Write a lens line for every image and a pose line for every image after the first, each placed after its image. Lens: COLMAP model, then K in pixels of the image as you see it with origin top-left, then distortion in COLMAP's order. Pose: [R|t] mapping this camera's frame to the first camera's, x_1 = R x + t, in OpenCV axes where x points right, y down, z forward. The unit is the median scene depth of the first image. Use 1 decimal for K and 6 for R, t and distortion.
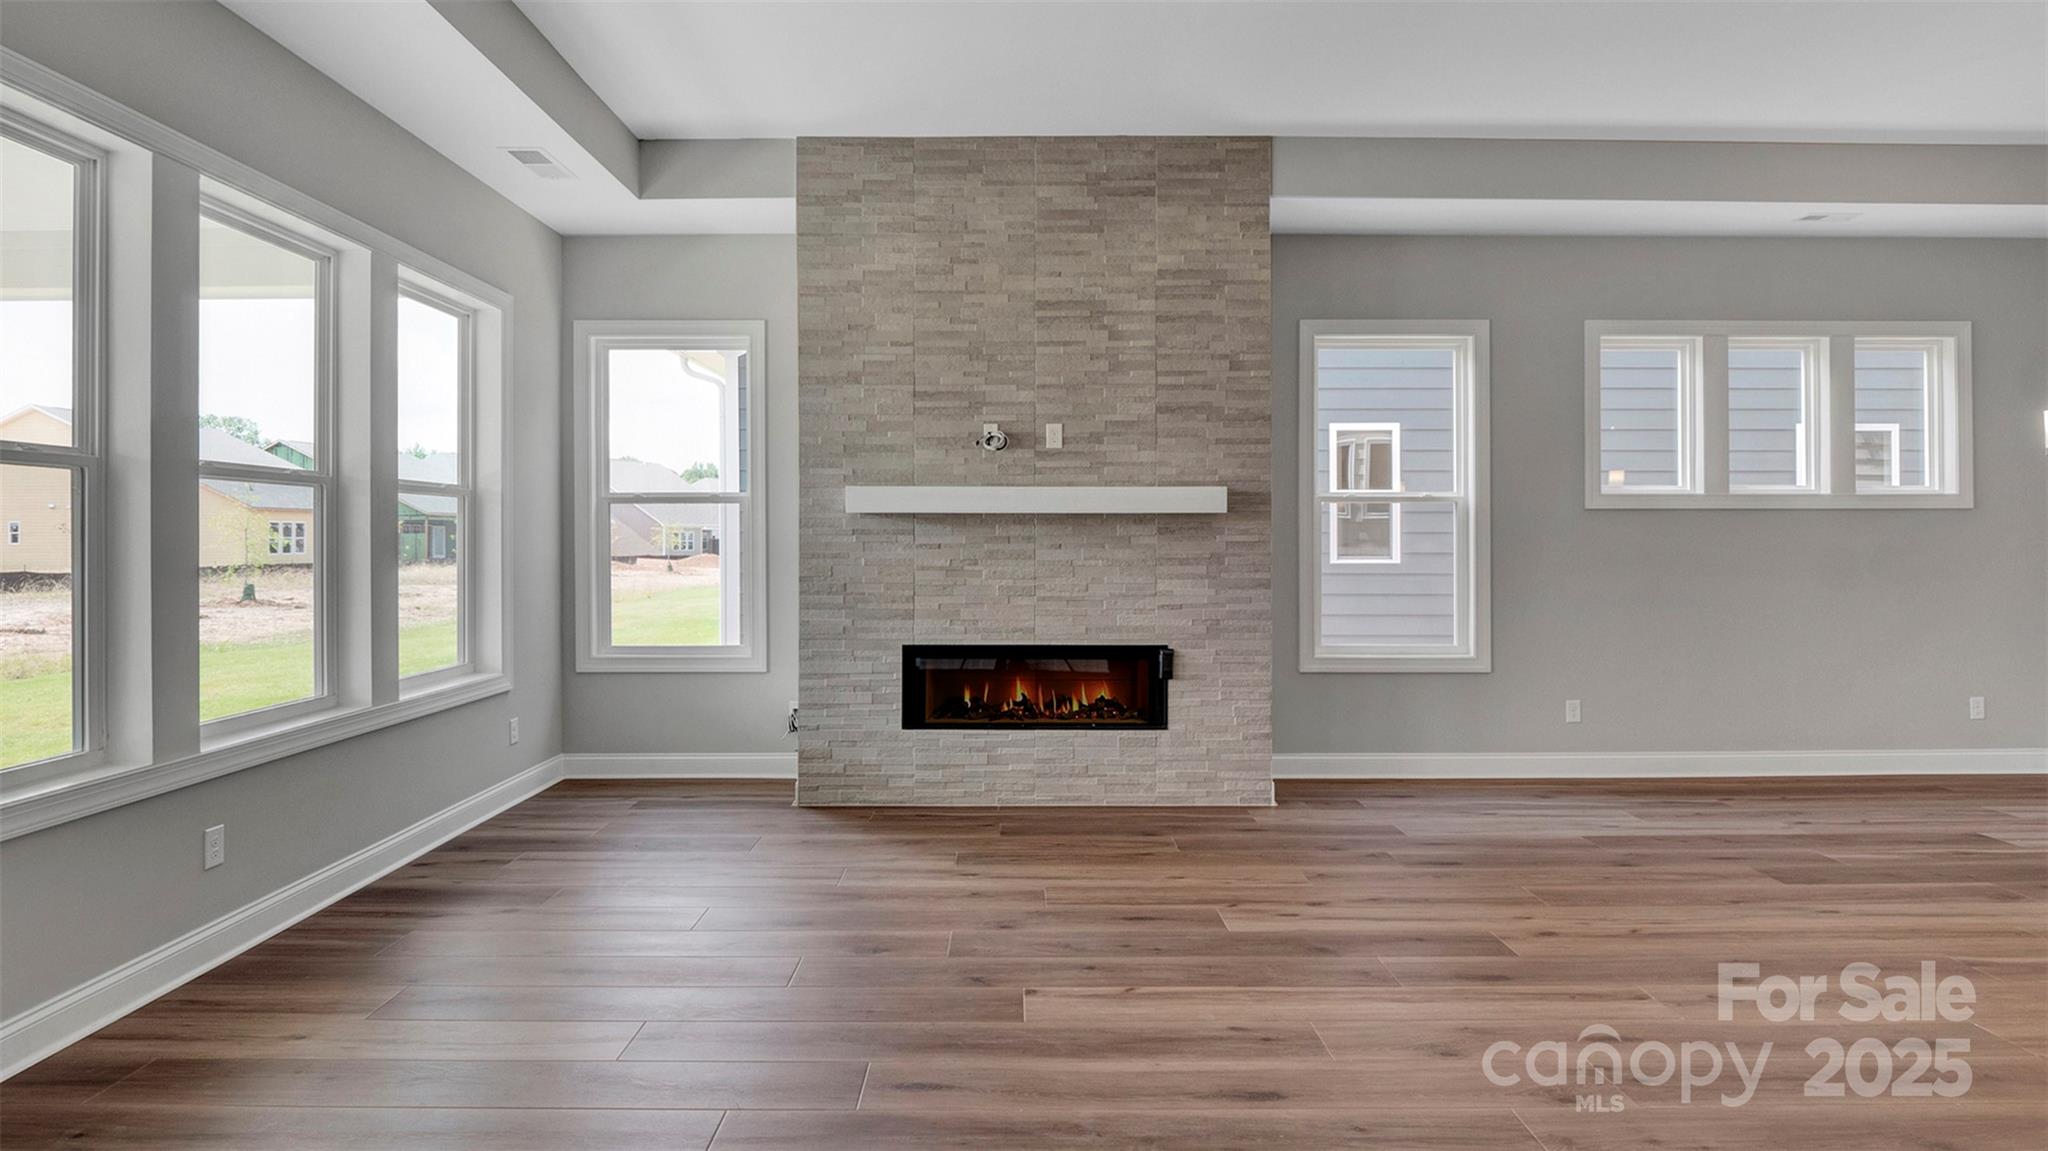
lens RADIAL K [[1033.4, 0, 1044.6], [0, 1033.4, 559.6], [0, 0, 1]] dist [0.000088, -0.002948]
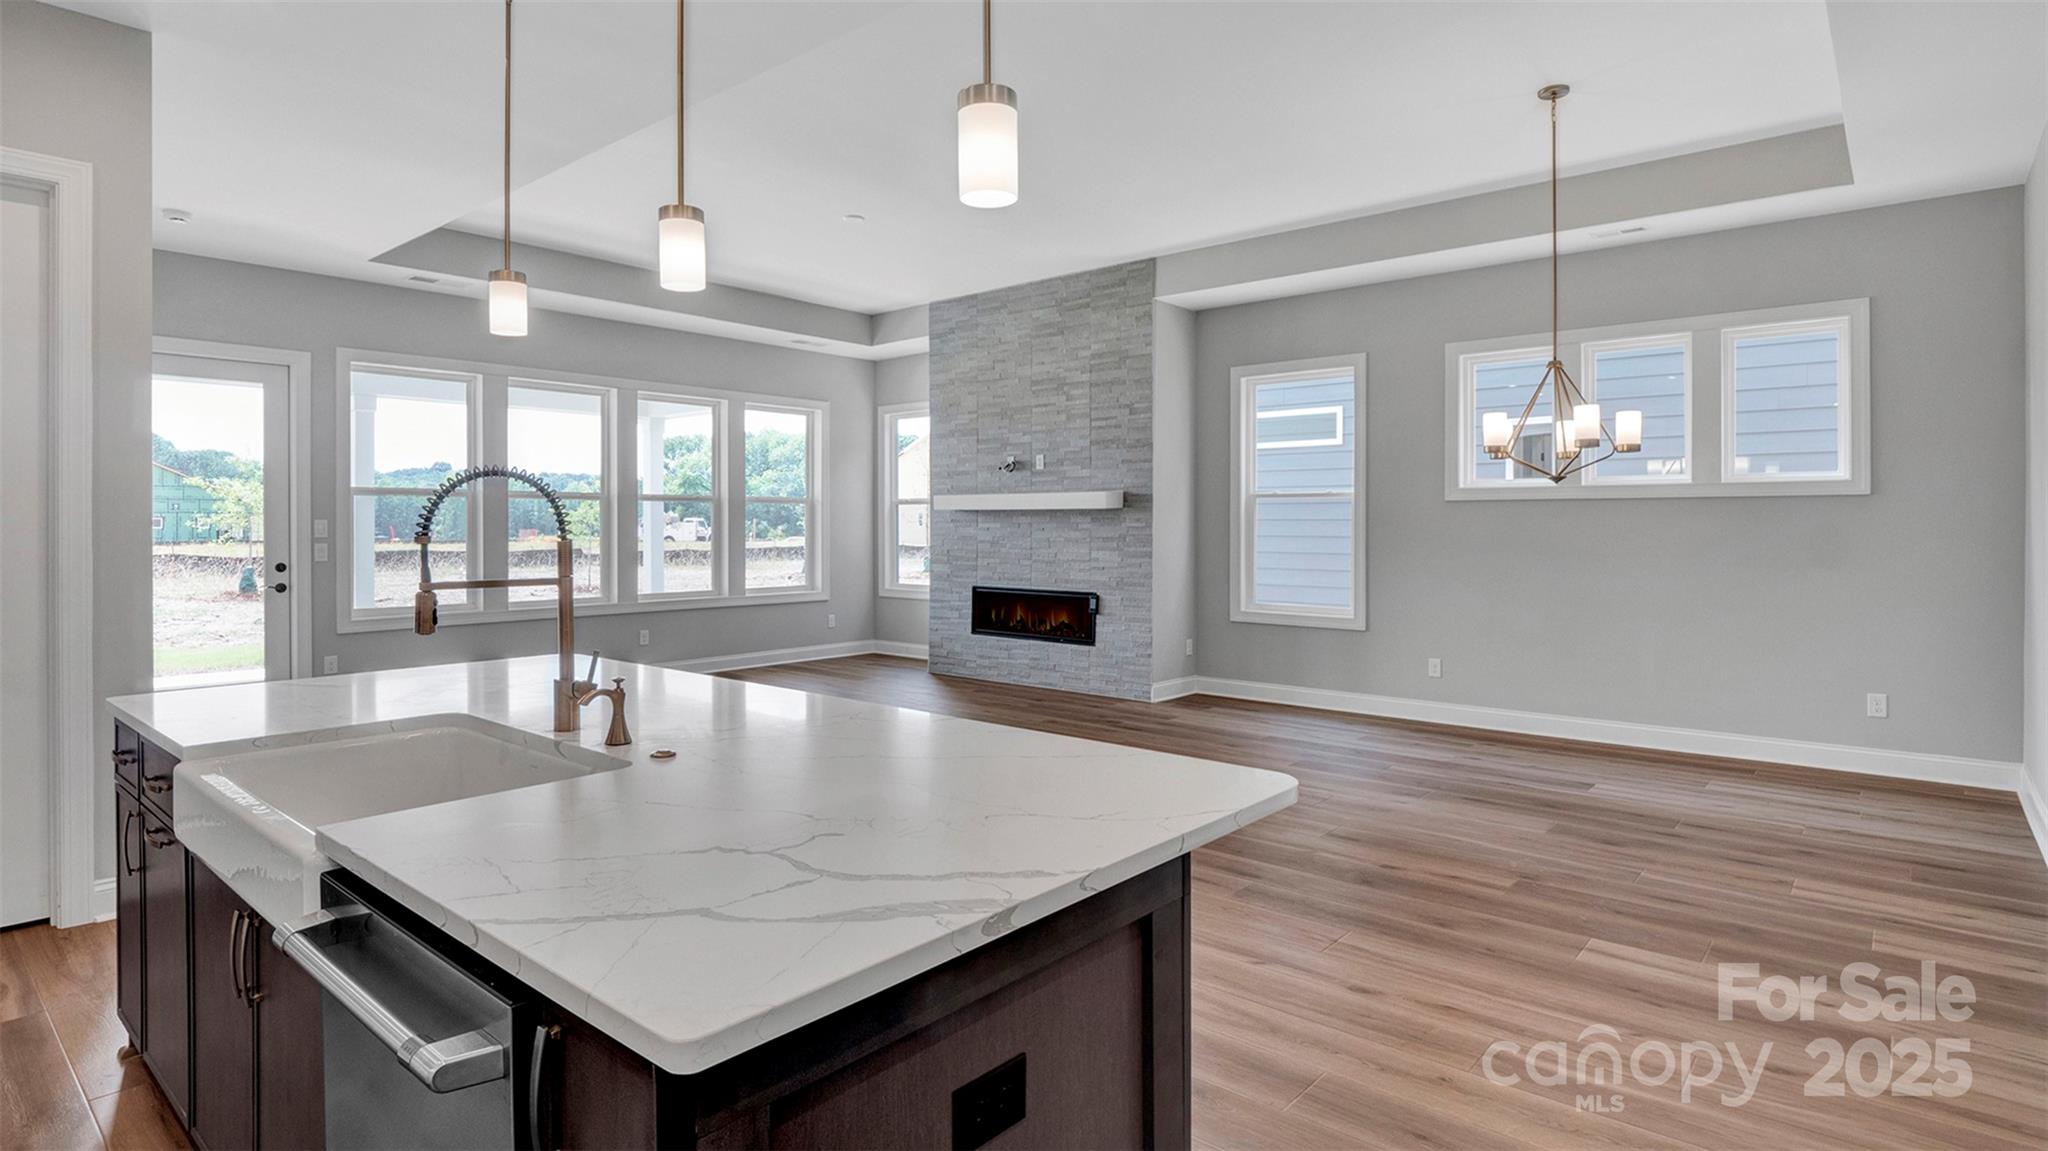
lens RADIAL K [[1033.4, 0, 1022.6], [0, 1033.4, 556.5], [0, 0, 1]] dist [0.000088, -0.002948]
pose [[0.758797, 0.021730, -0.650964, 1.058848], [-0.014487, 0.999759, 0.016486, 0.003696], [0.651166, -0.003079, 0.758929, -0.265134]]
